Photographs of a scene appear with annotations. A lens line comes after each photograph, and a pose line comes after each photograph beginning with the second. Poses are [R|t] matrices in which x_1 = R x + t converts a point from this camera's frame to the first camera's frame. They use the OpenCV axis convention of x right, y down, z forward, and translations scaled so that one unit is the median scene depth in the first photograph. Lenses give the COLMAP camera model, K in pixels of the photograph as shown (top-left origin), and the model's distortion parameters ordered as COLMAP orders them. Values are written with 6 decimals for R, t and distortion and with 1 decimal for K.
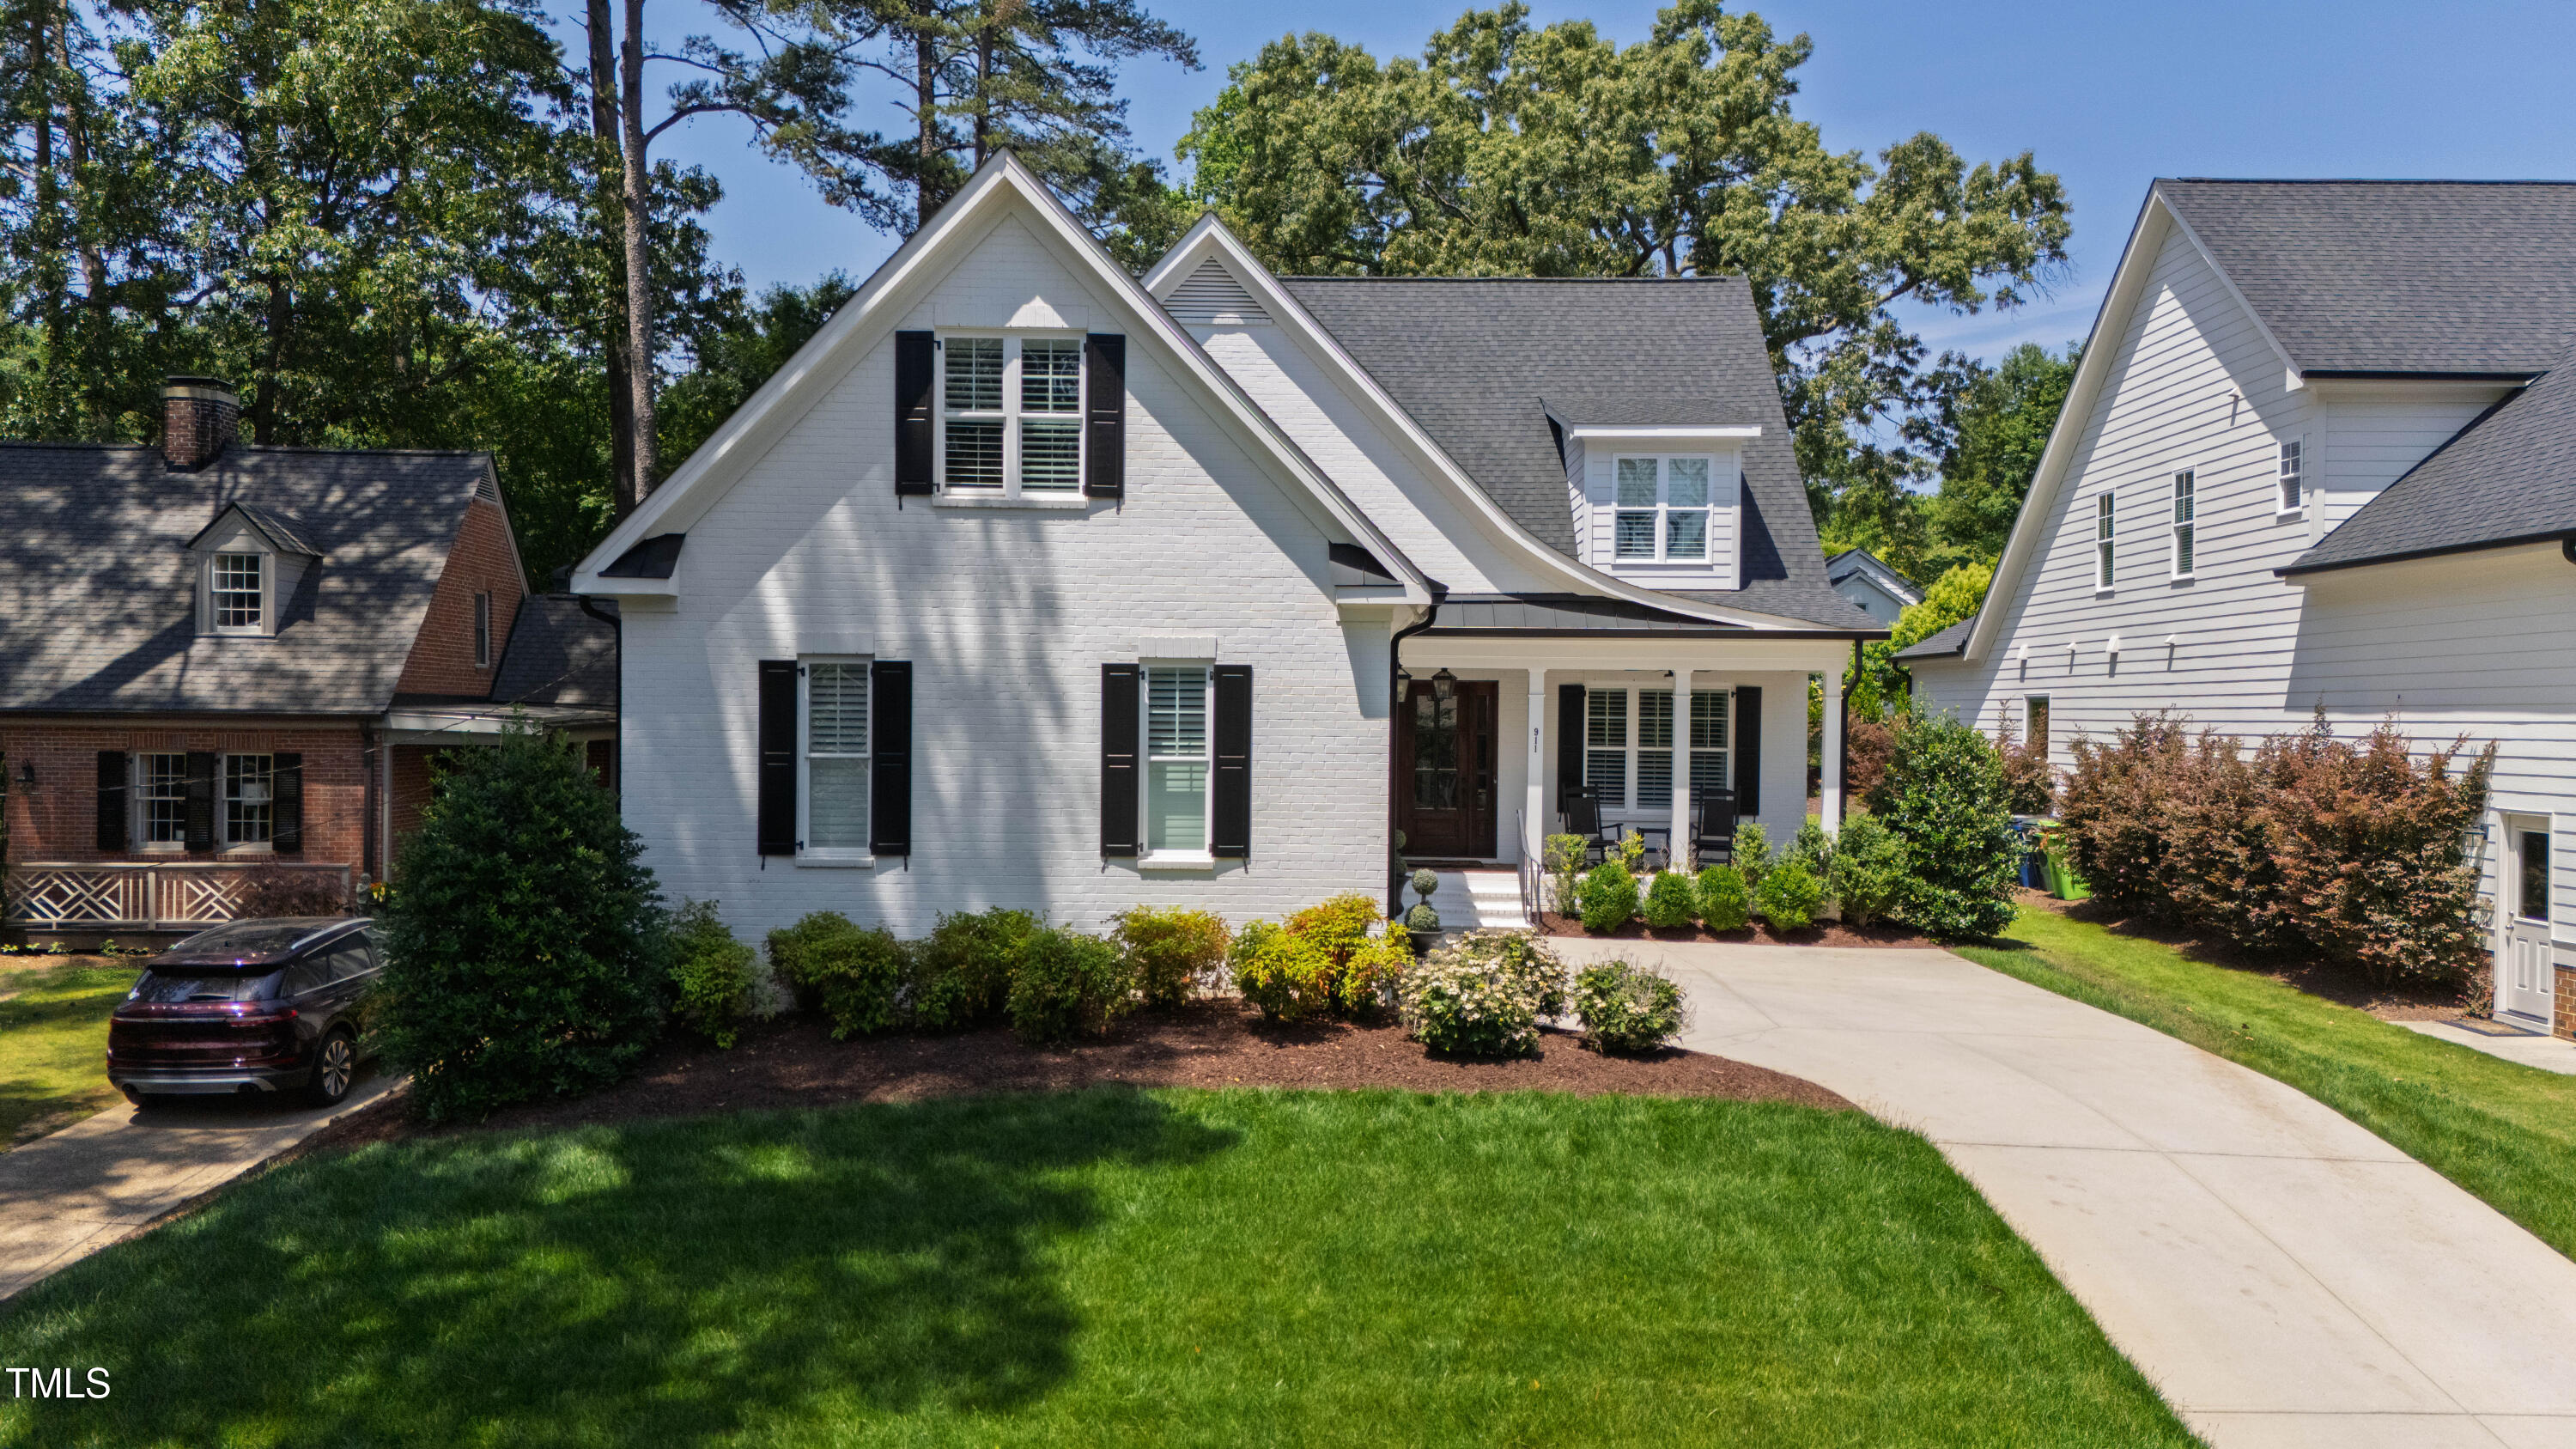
lens RADIAL K [[1916.6, 0, 1287.7], [0, 1916.6, 714.0], [0, 0, 1]] dist [0.063538, -0.032223]
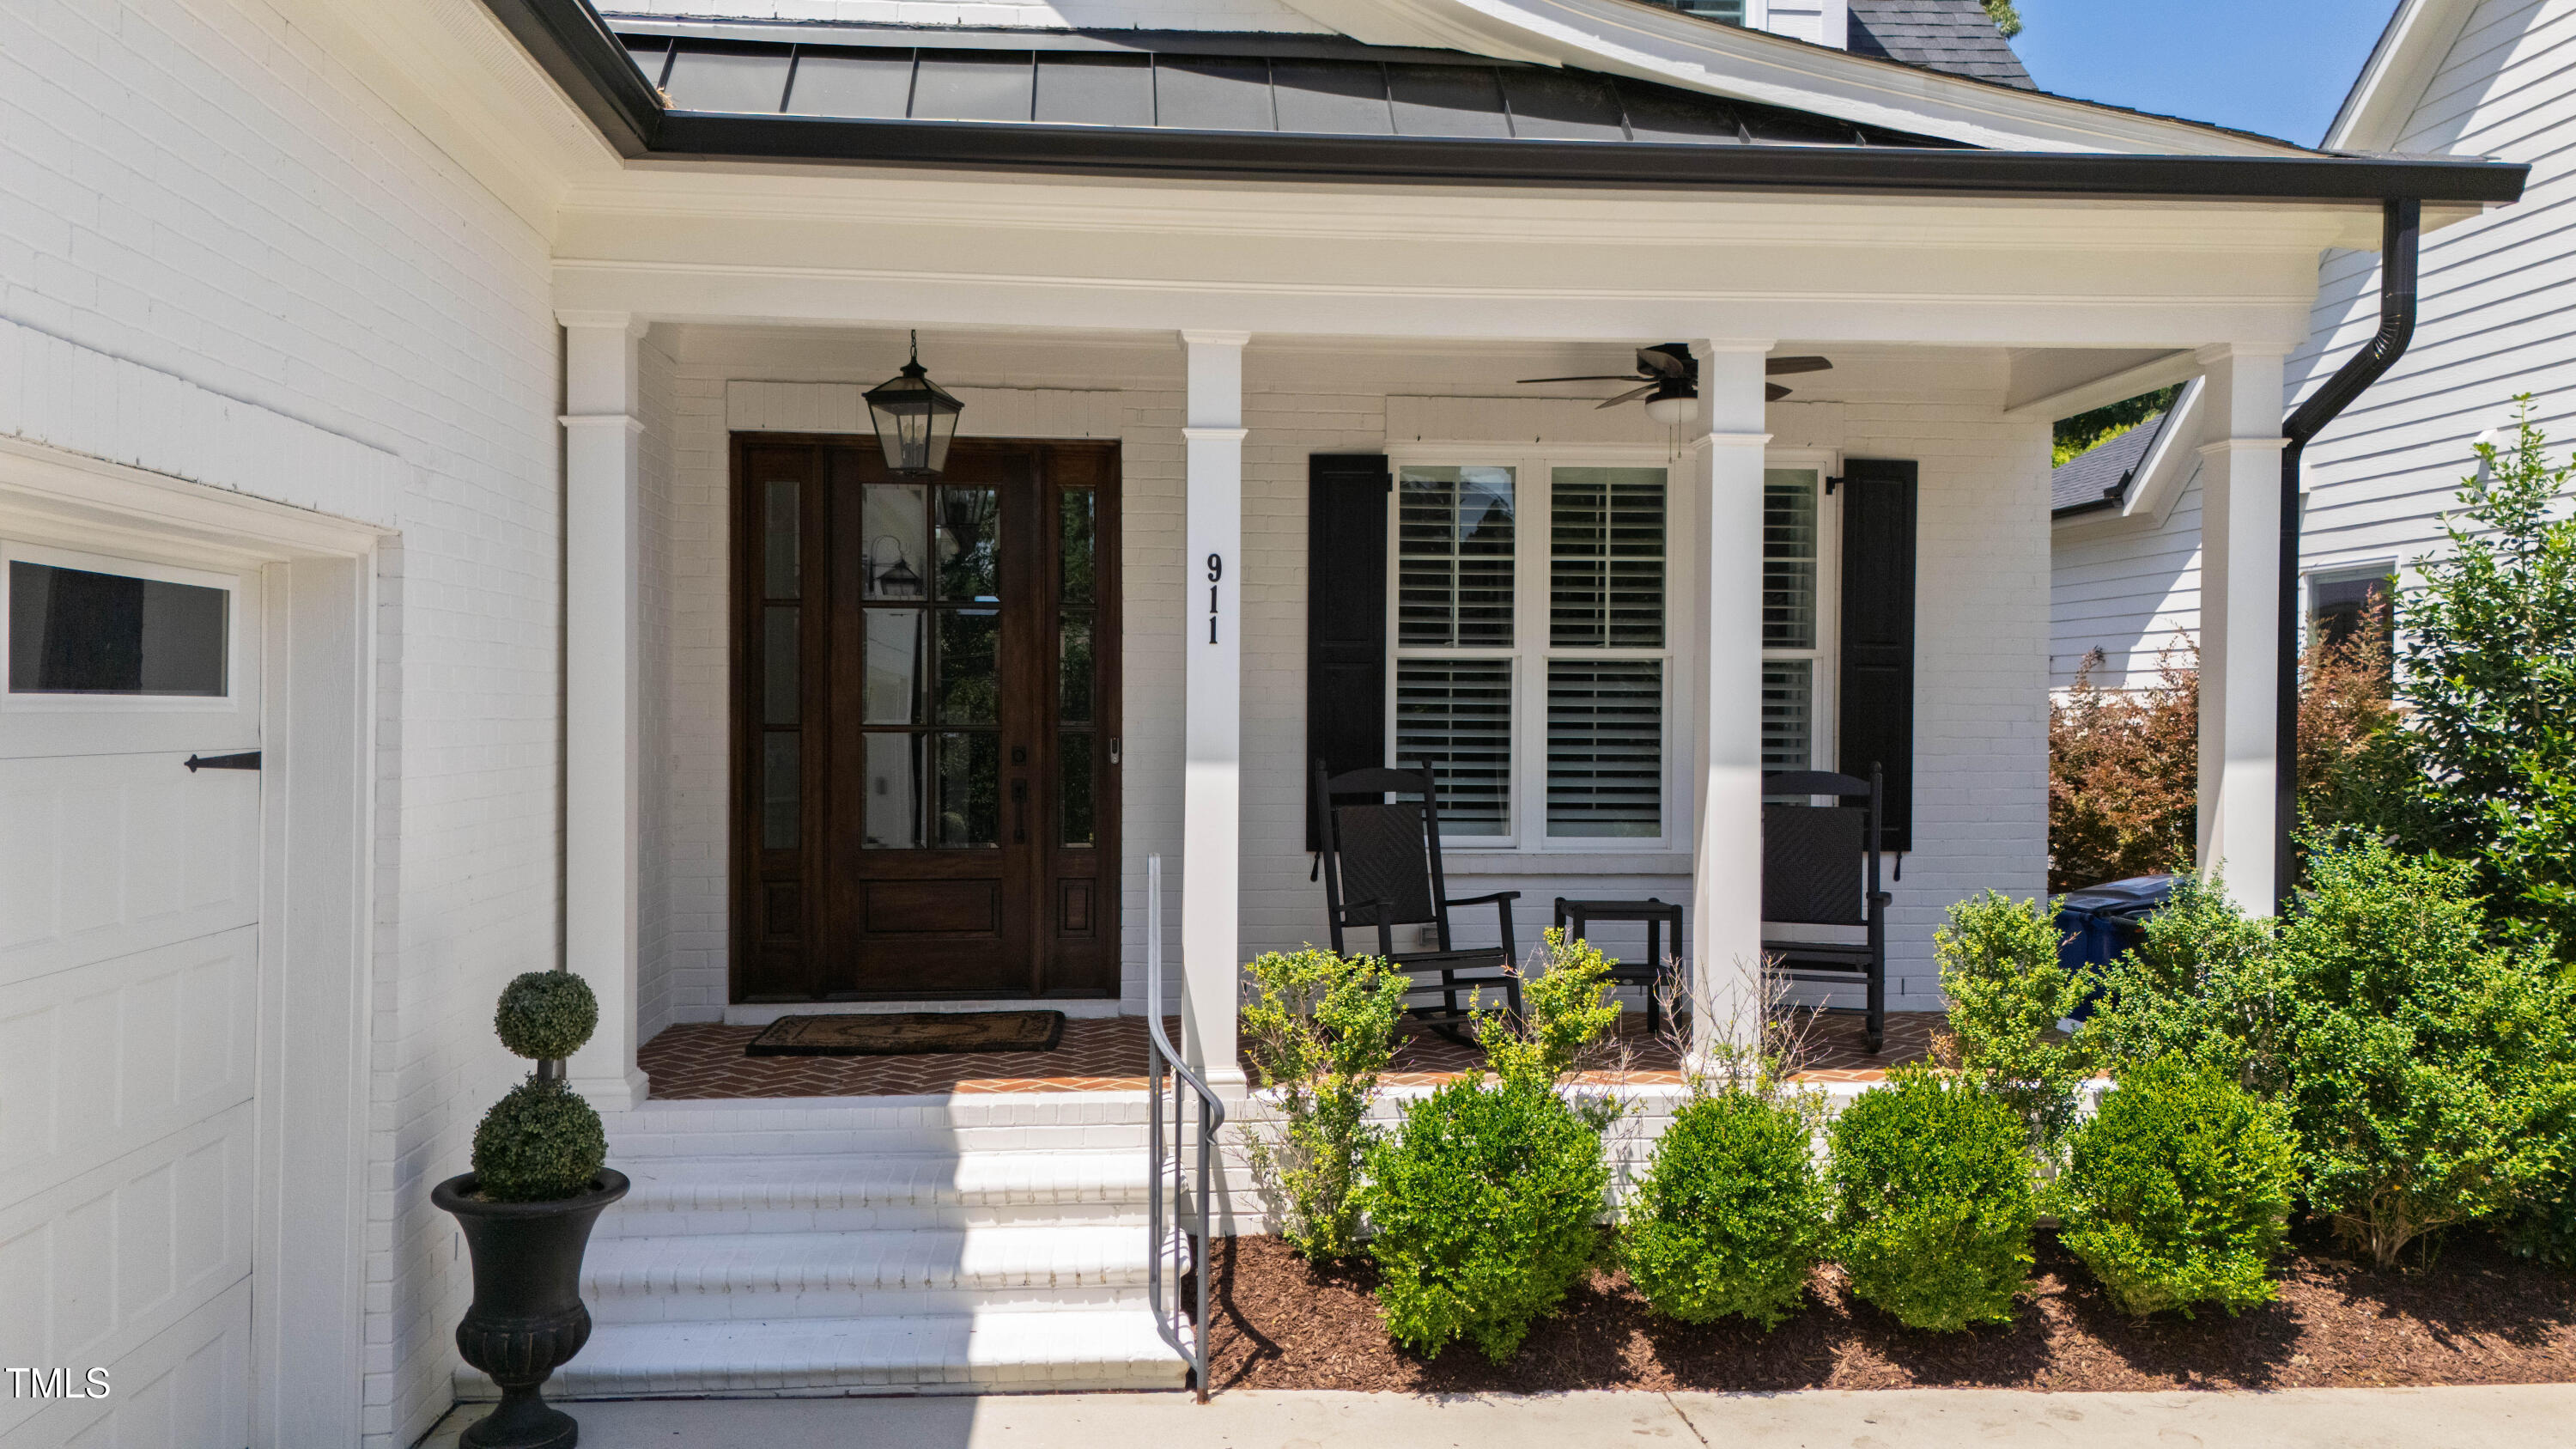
lens RADIAL K [[1906.2, 0, 1288.0], [0, 1906.2, 724.5], [0, 0, 1]] dist [0.120072, -0.154488]
pose [[0.994354, -0.006467, 0.105914, 0.116787], [0.005360, 0.999928, 0.010733, 0.030079], [-0.105976, -0.010105, 0.994317, 0.767818]]
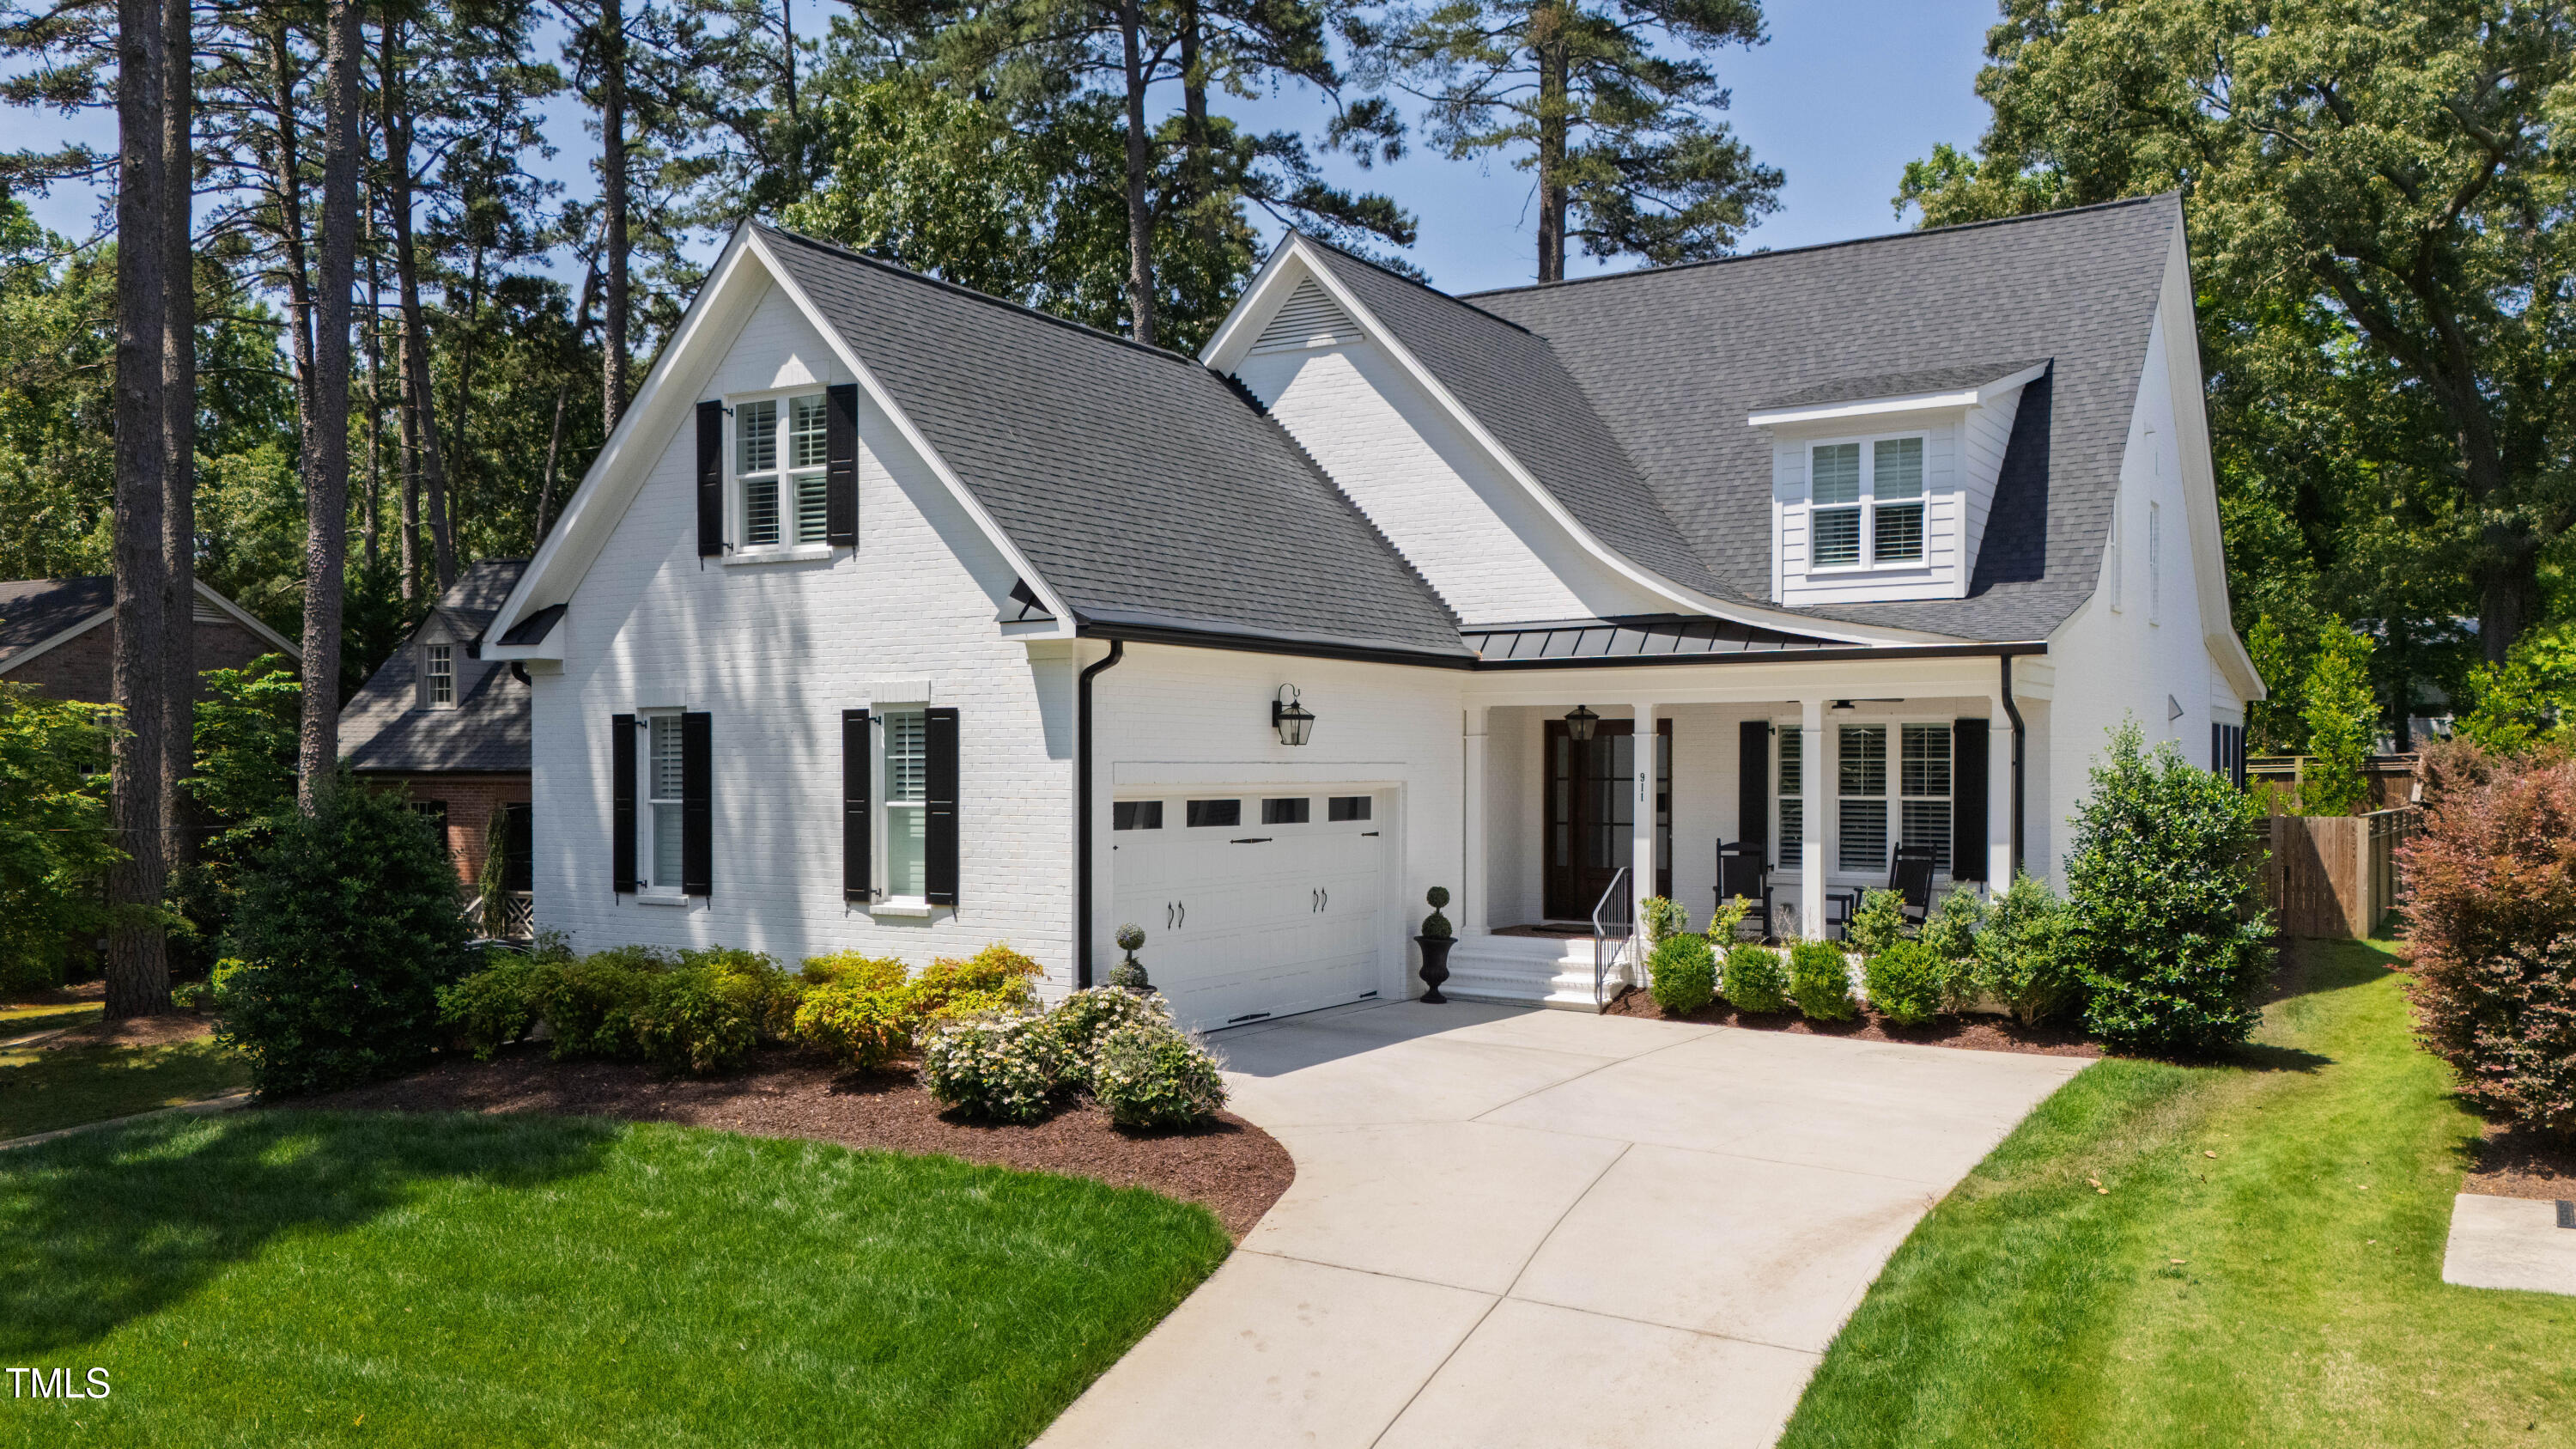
lens RADIAL K [[2021.6, 0, 1290.3], [0, 2021.6, 775.0], [0, 0, 1]] dist [0.029102, -0.007091]
pose [[0.853194, -0.007728, -0.521536, 0.489394], [0.008682, 0.999962, -0.000613, 0.007926], [0.521521, -0.004005, 0.853229, 0.155073]]
